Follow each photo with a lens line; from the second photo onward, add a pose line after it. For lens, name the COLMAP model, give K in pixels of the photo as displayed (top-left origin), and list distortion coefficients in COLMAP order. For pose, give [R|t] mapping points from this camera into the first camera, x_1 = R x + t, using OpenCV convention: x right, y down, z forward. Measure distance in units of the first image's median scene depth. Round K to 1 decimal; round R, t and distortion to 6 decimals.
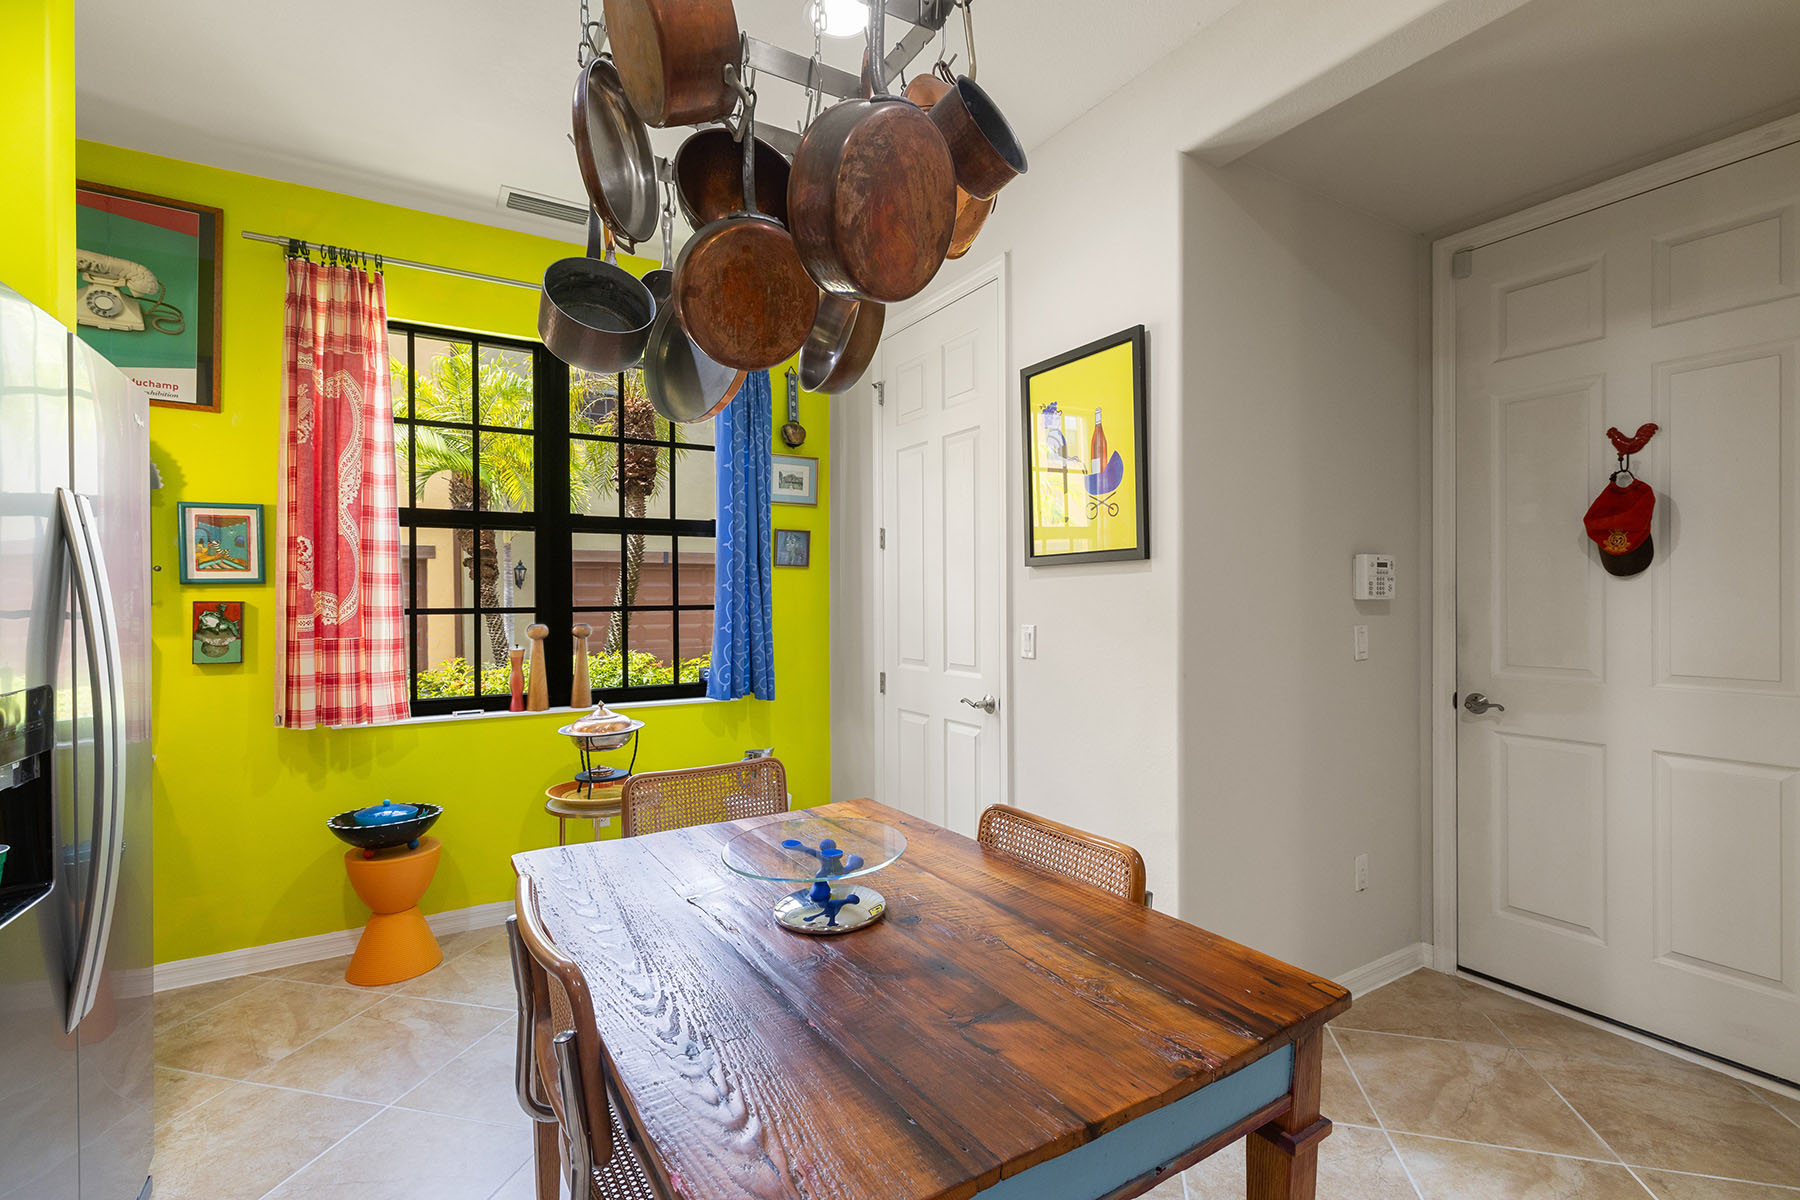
lens RADIAL K [[814.8, 0, 892.2], [0, 814.8, 601.5], [0, 0, 1]] dist [0.001003, 0.000404]
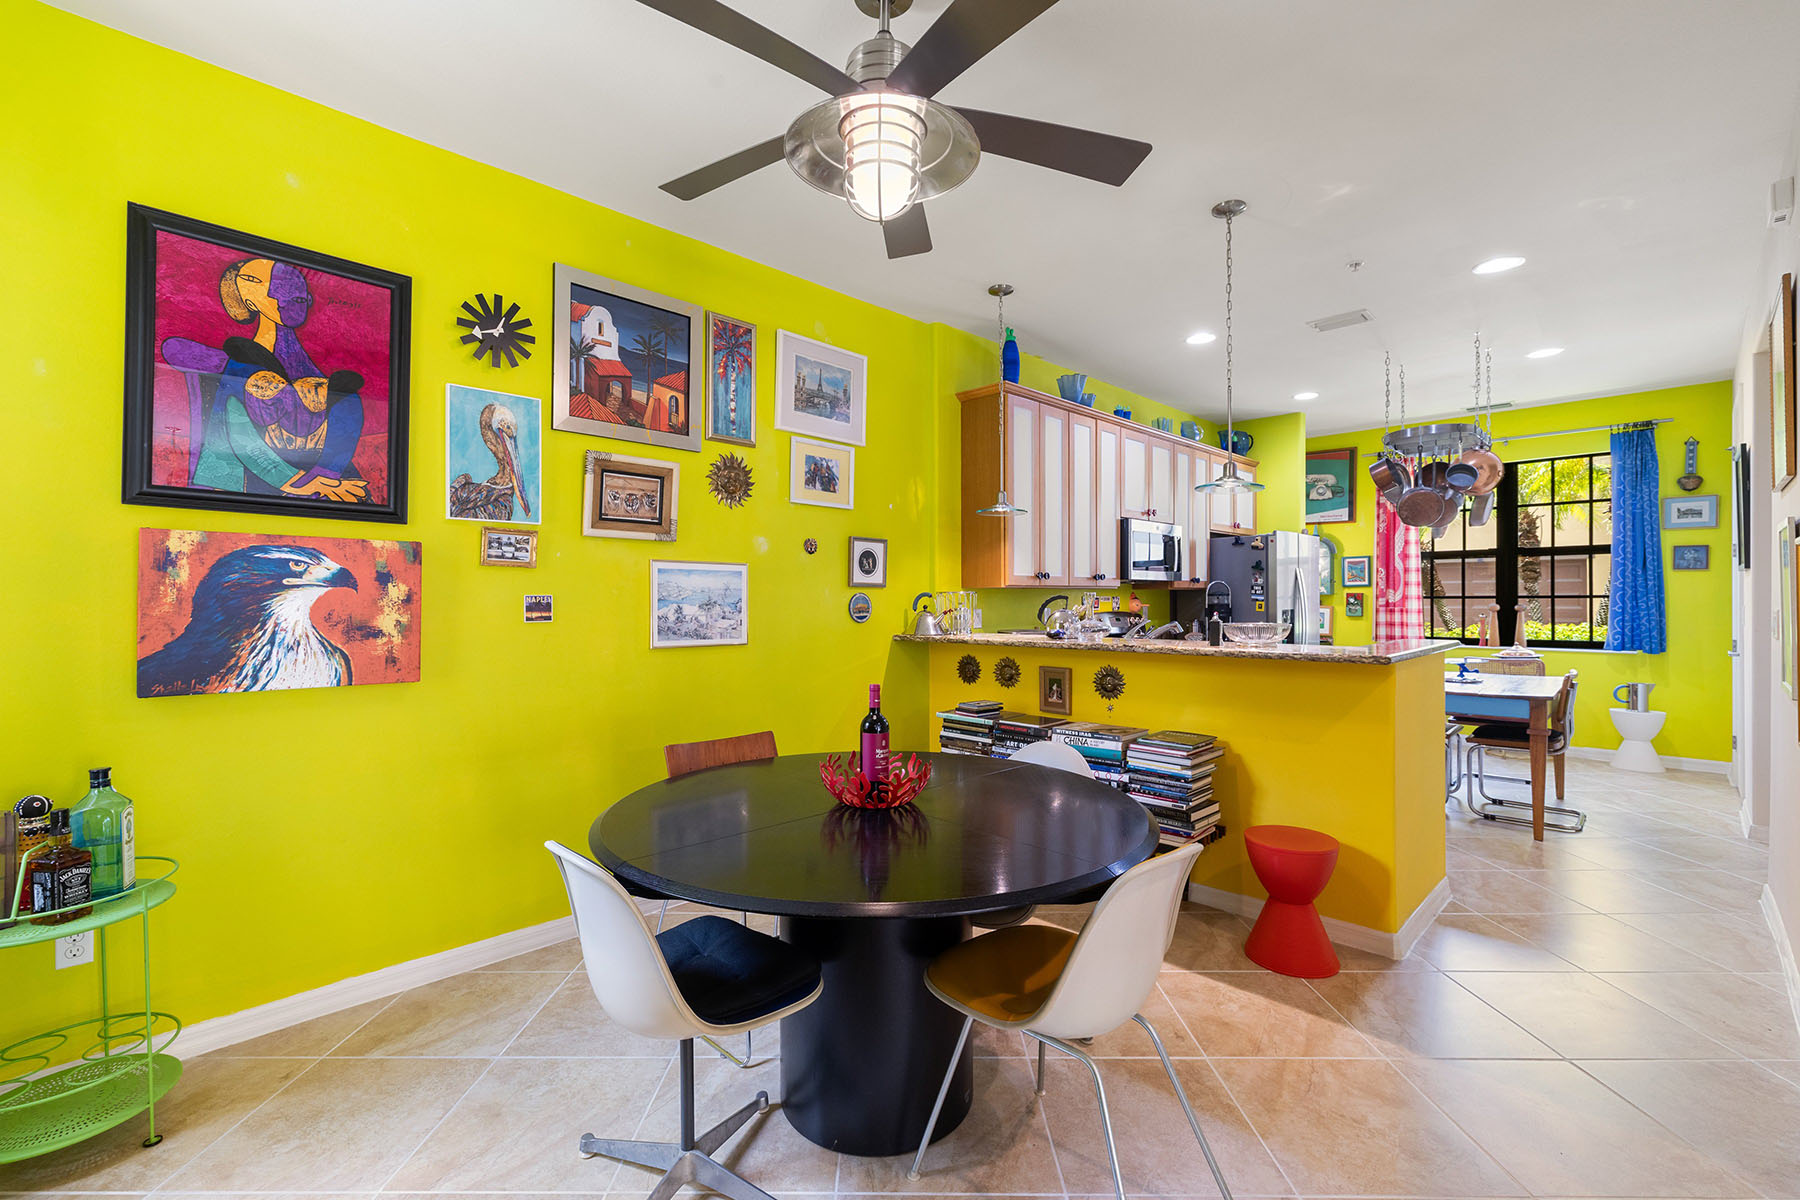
lens RADIAL K [[767.1, 0, 888.1], [0, 767.1, 599.3], [0, 0, 1]] dist [-0.003701, 0.001600]
pose [[0.223417, 0.005209, -0.974709, 1.223182], [-0.004127, 0.999982, 0.004398, 0.015050], [0.974714, 0.003040, 0.223434, -1.005790]]
